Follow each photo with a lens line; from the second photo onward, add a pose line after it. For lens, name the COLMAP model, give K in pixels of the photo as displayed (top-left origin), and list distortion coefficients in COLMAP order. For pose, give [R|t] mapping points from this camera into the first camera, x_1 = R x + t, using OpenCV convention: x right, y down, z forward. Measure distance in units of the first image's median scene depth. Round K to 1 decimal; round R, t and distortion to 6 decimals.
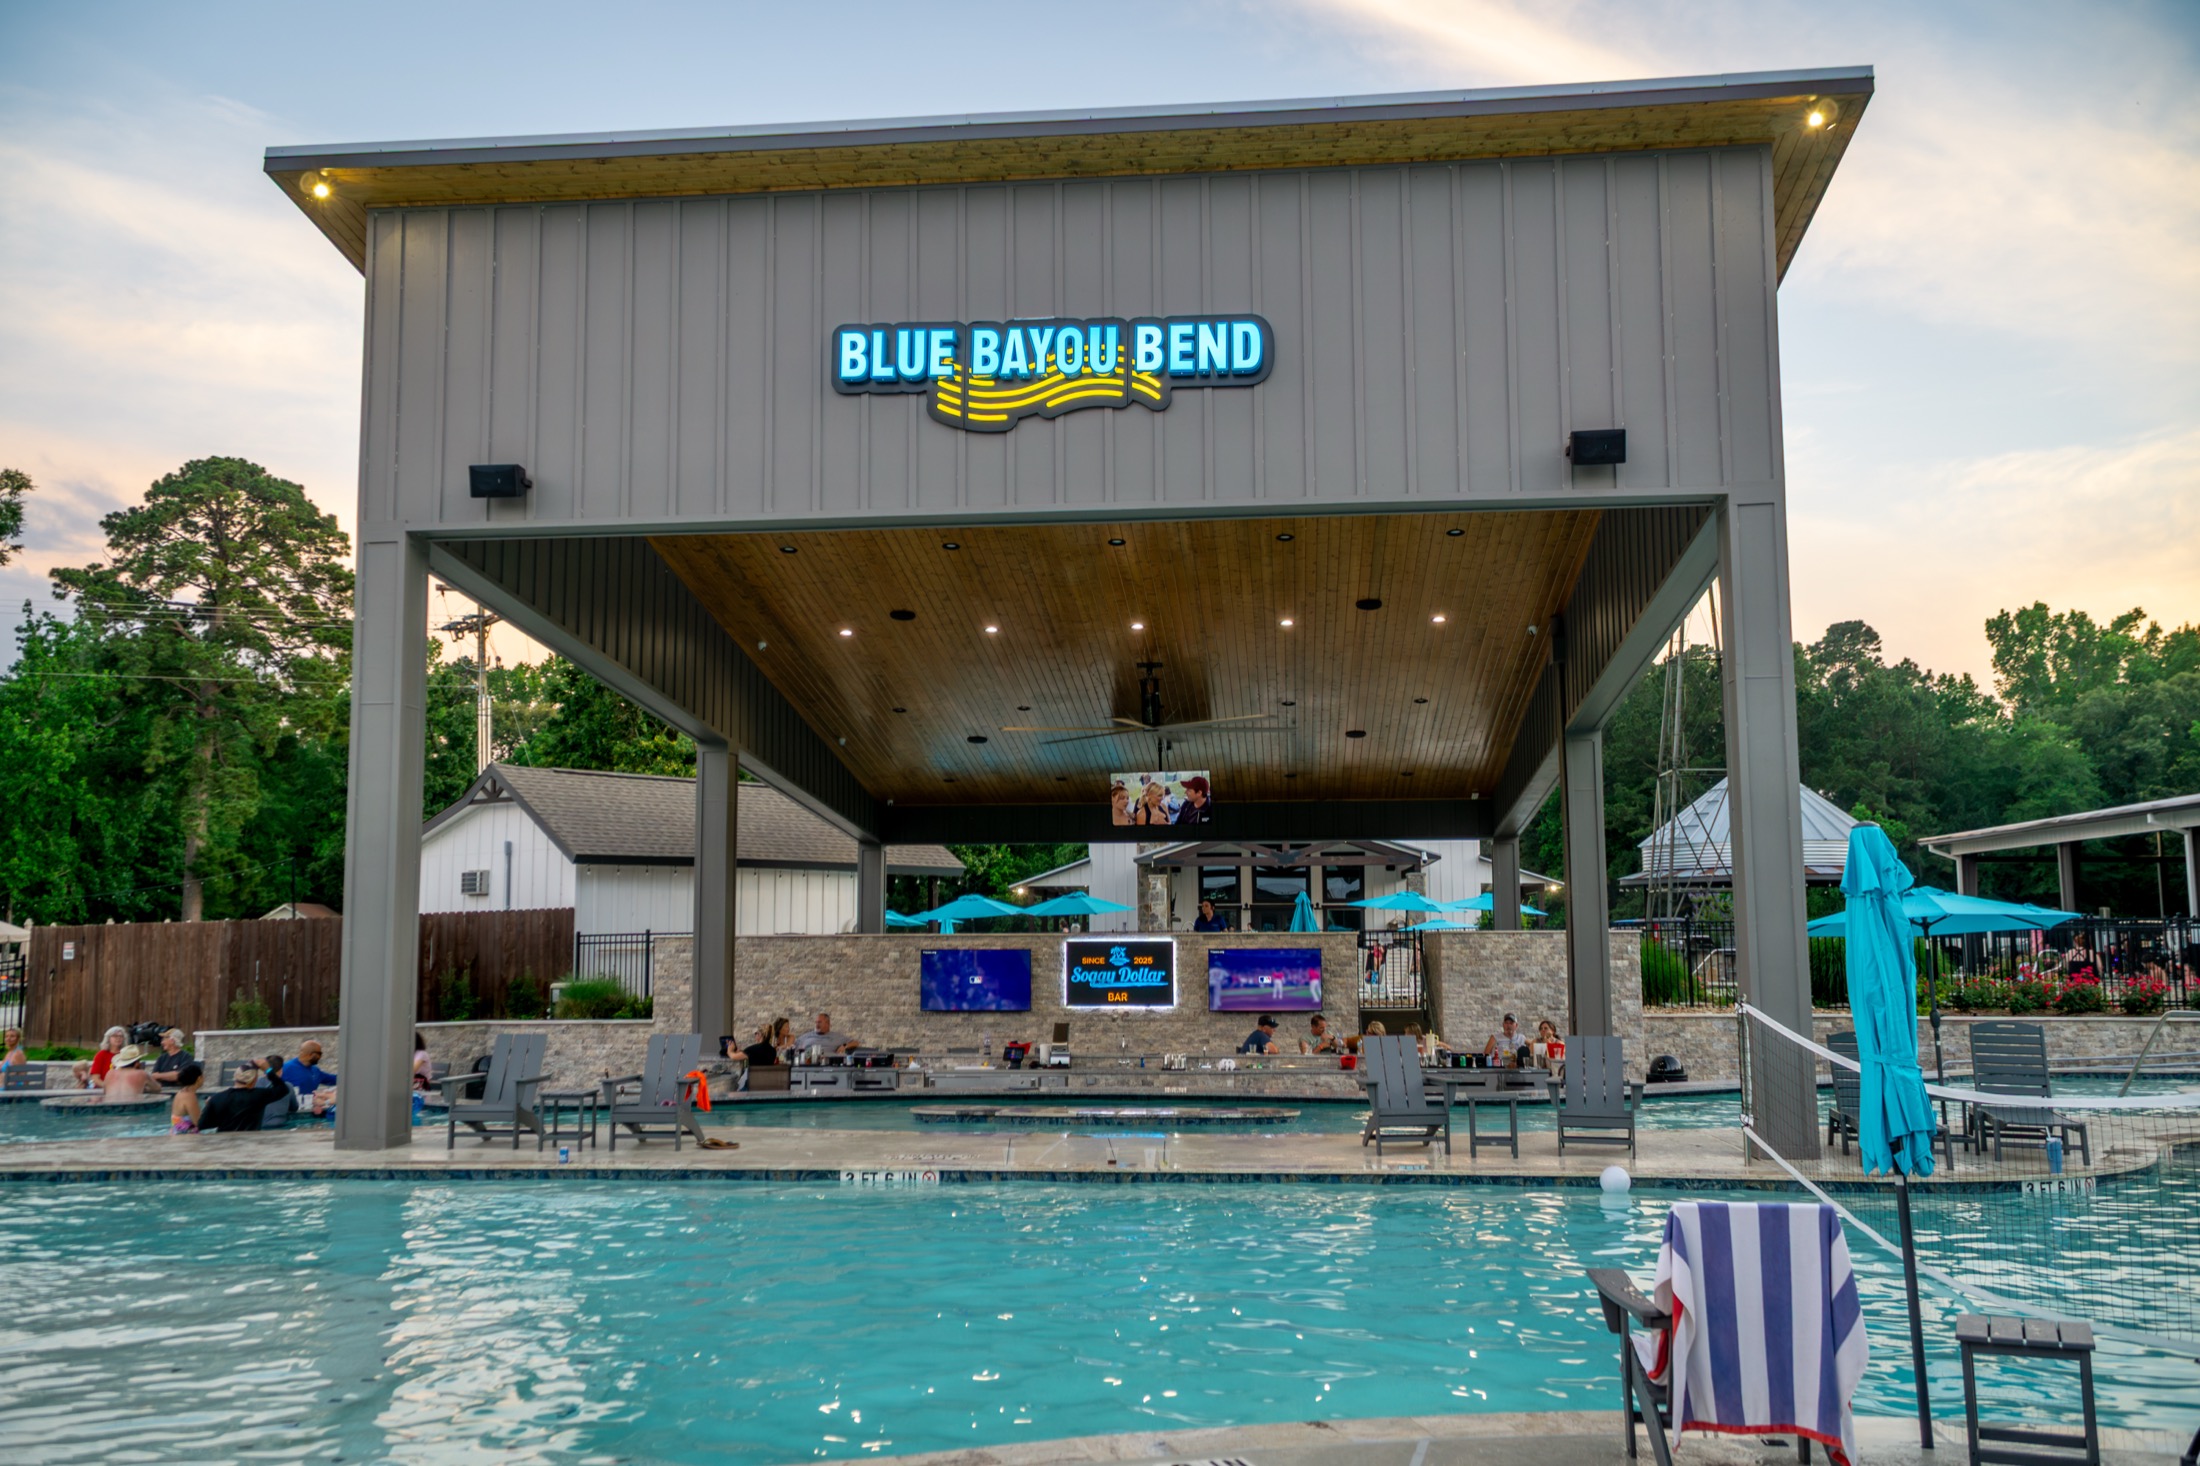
lens RADIAL K [[2003.5, 0, 1100.0], [0, 2003.5, 733.0], [0, 0, 1]] dist [0.004029, 0.002942]
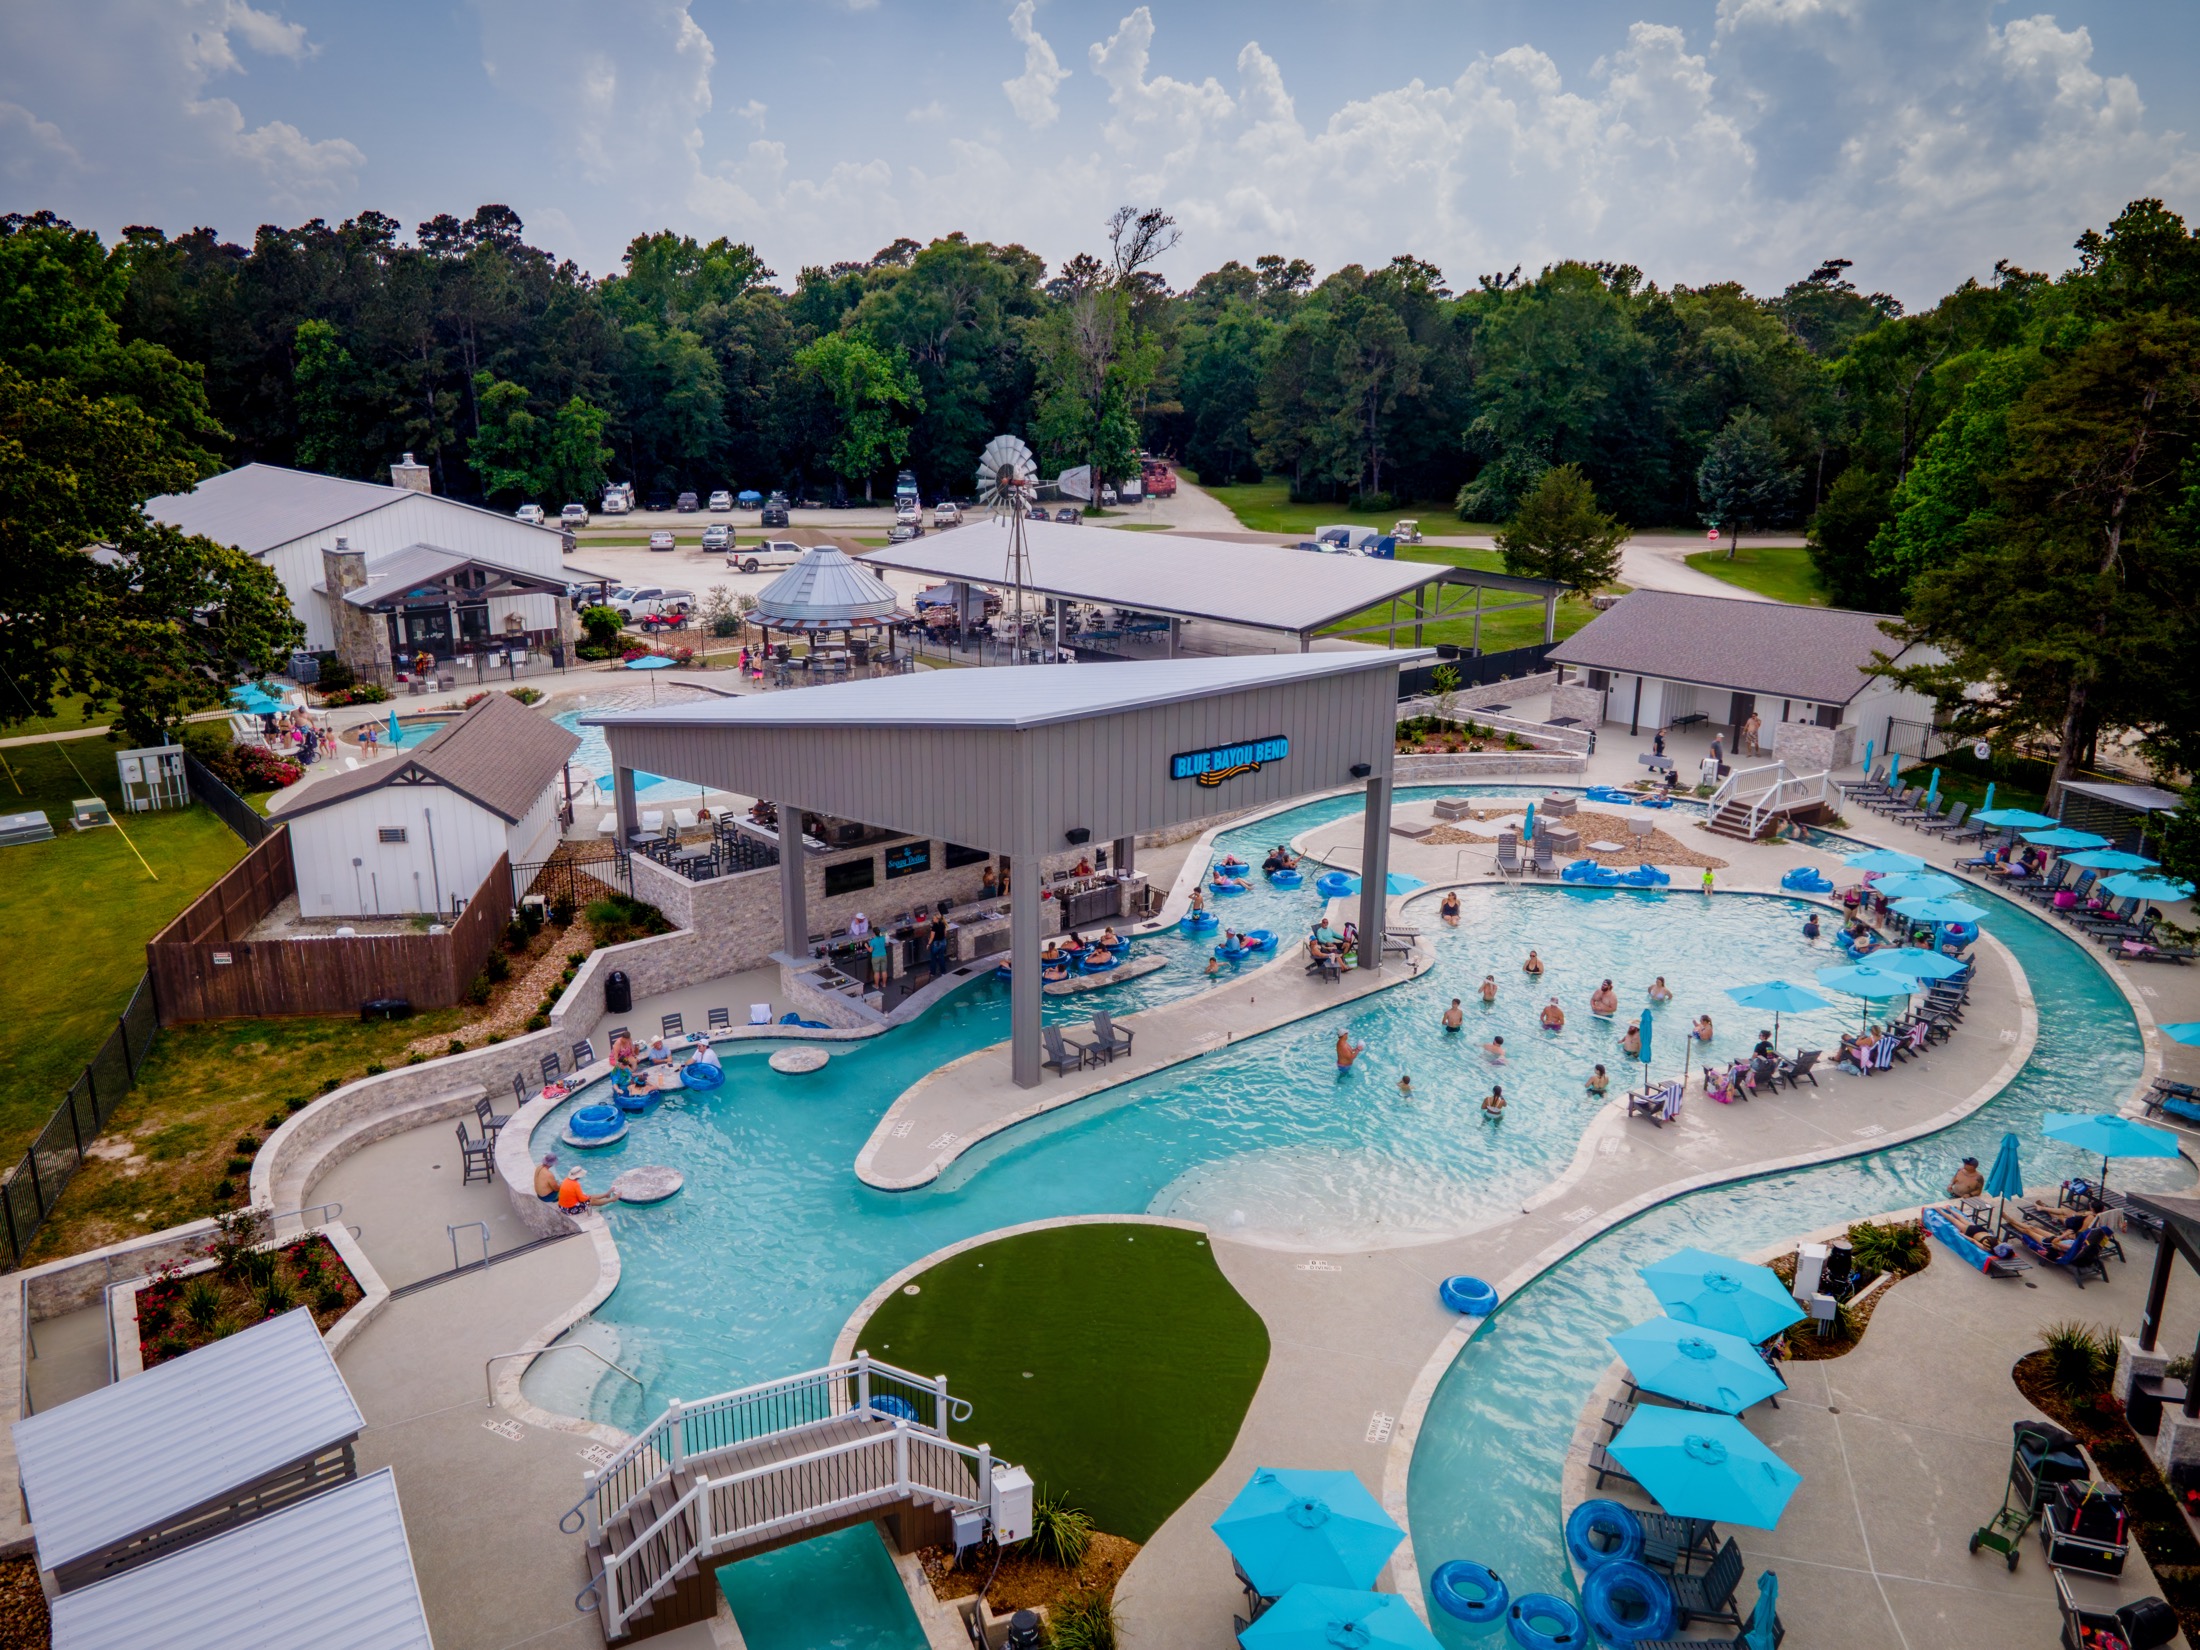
lens RADIAL K [[1607.4, 0, 1100.0], [0, 1607.4, 825.0], [0, 0, 1]] dist [0.030234, 0.008017]
pose [[0.682068, -0.190489, 0.706043, -0.329977], [-0.095285, 0.934098, 0.344067, -0.162192], [-0.725054, -0.301953, 0.618968, -0.043756]]
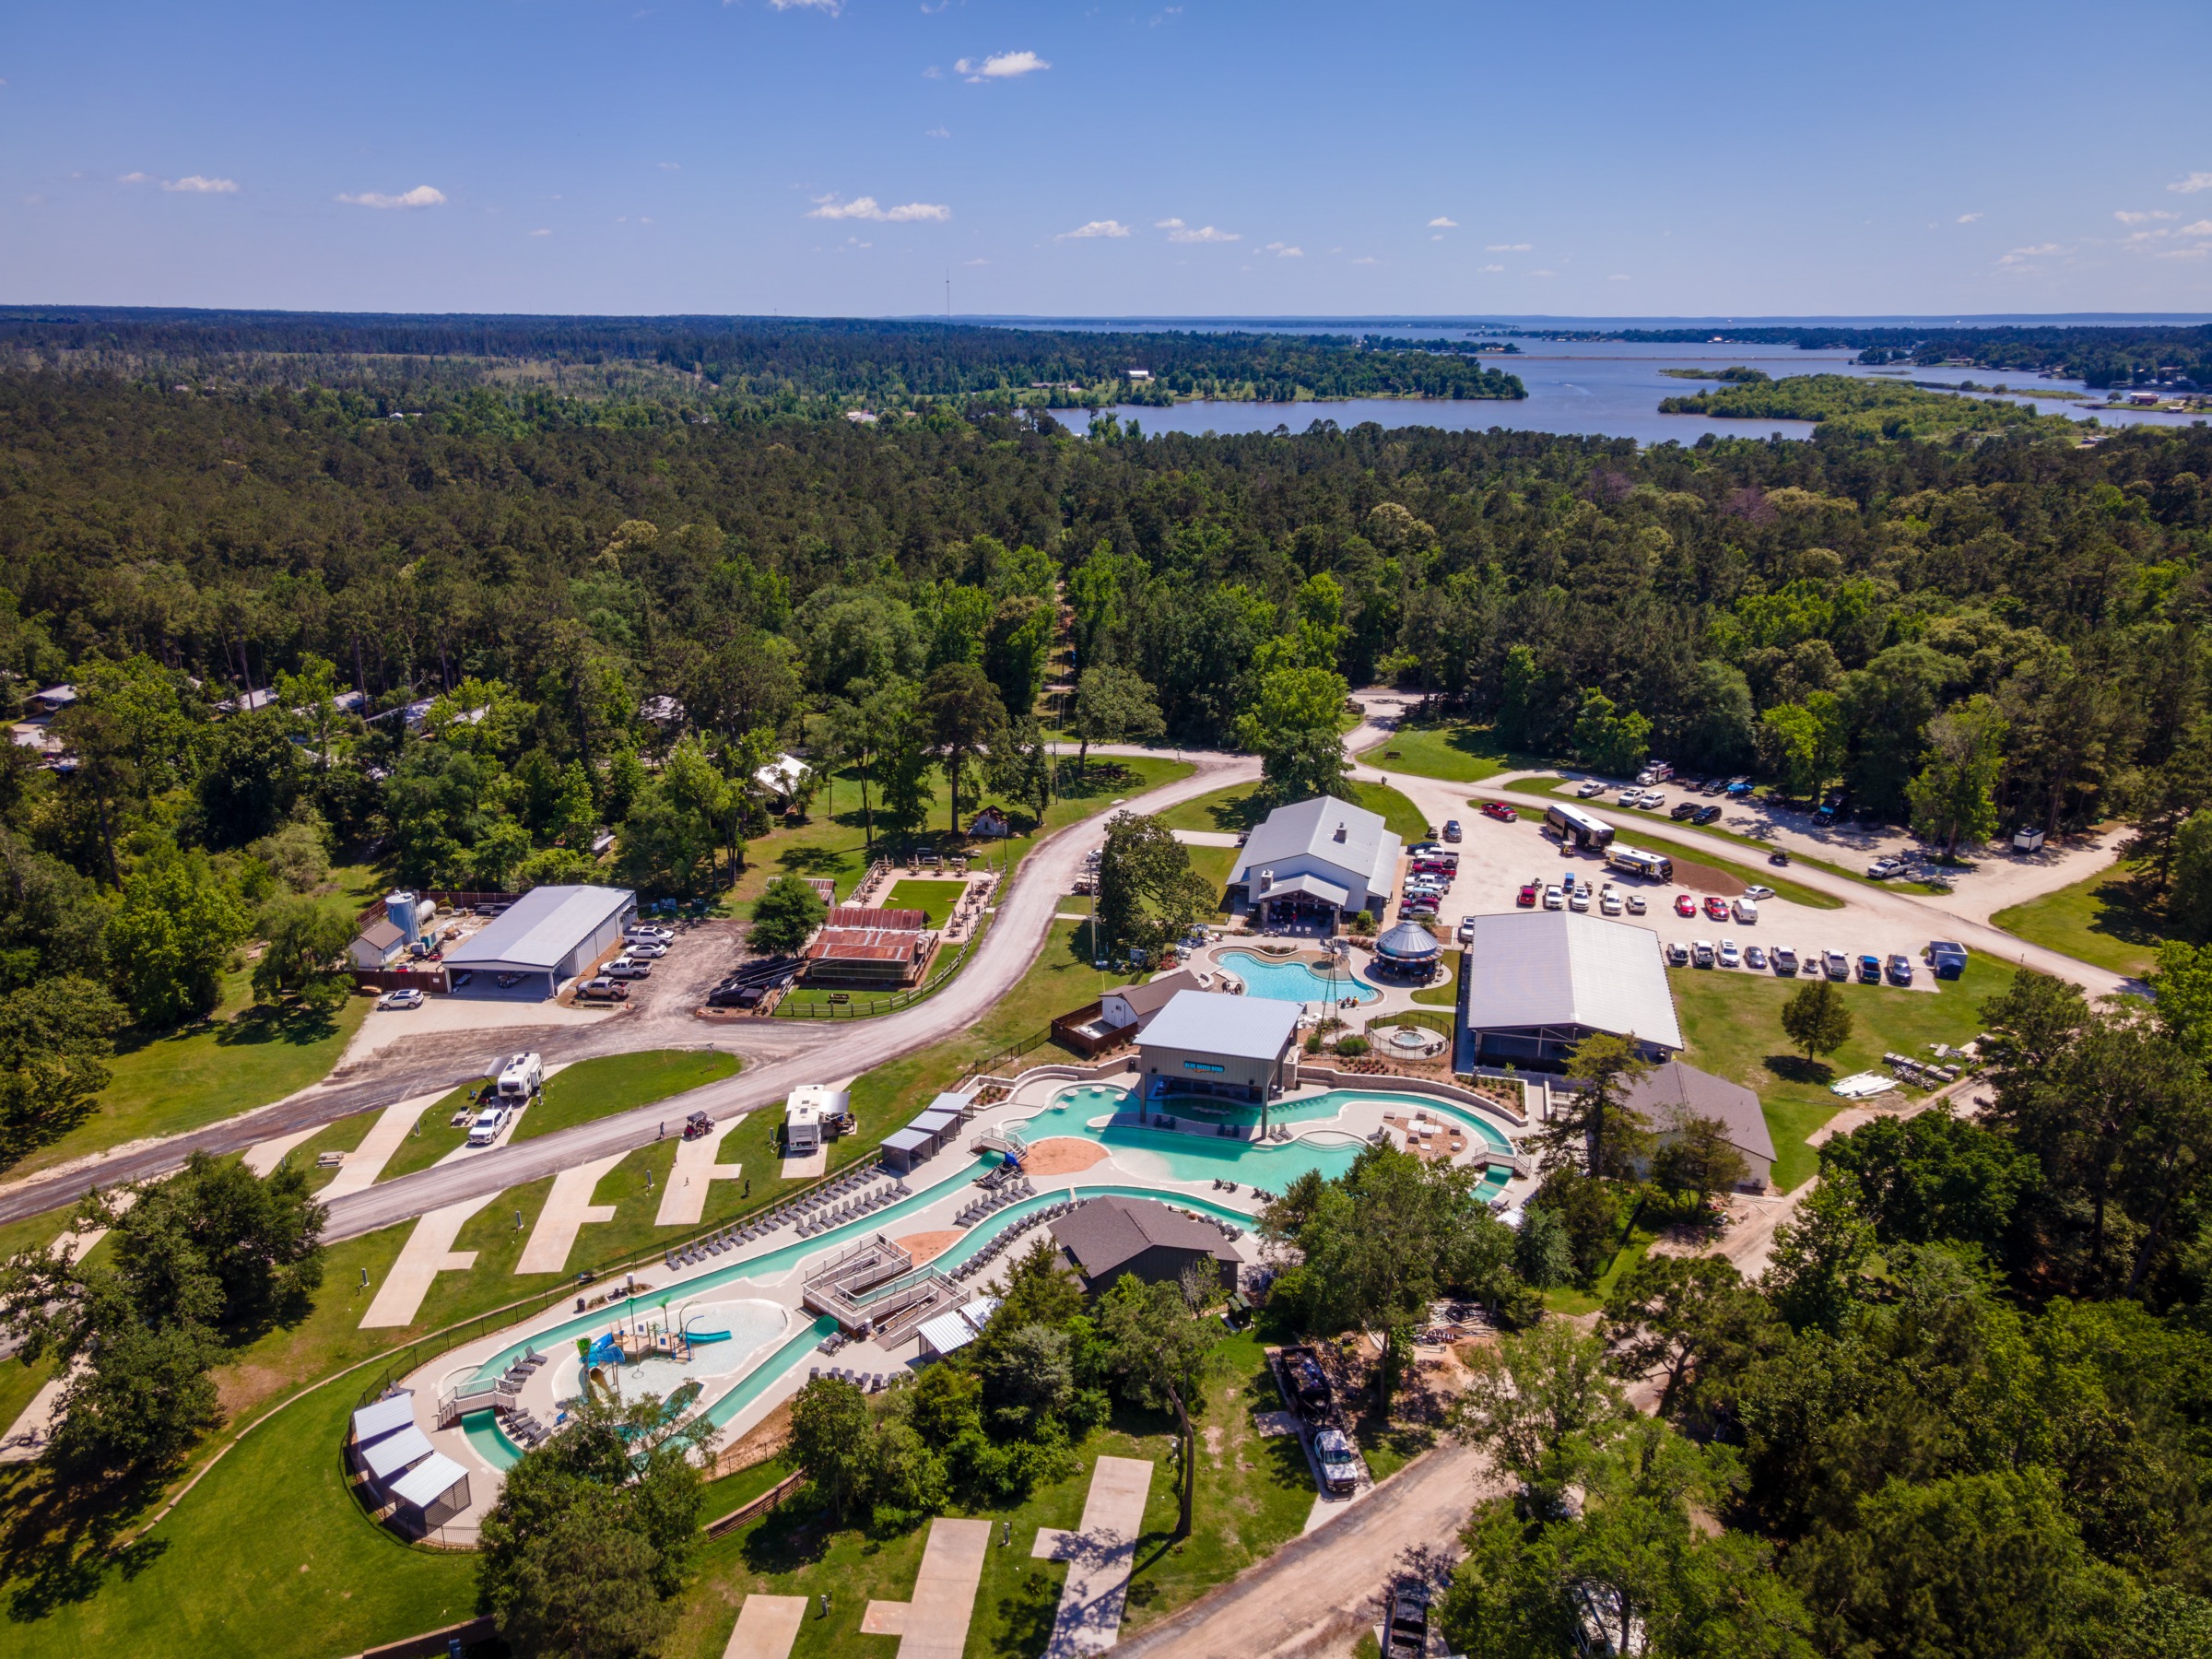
lens RADIAL K [[1606.7, 0, 1106.0], [0, 1606.7, 829.5], [0, 0, 1]] dist [0.024982, 0.002460]
pose [[0.989100, 0.053871, -0.137036, 0.107954], [0.007142, 0.912021, 0.410082, -0.951658], [0.147072, -0.406591, 0.901695, -1.229656]]
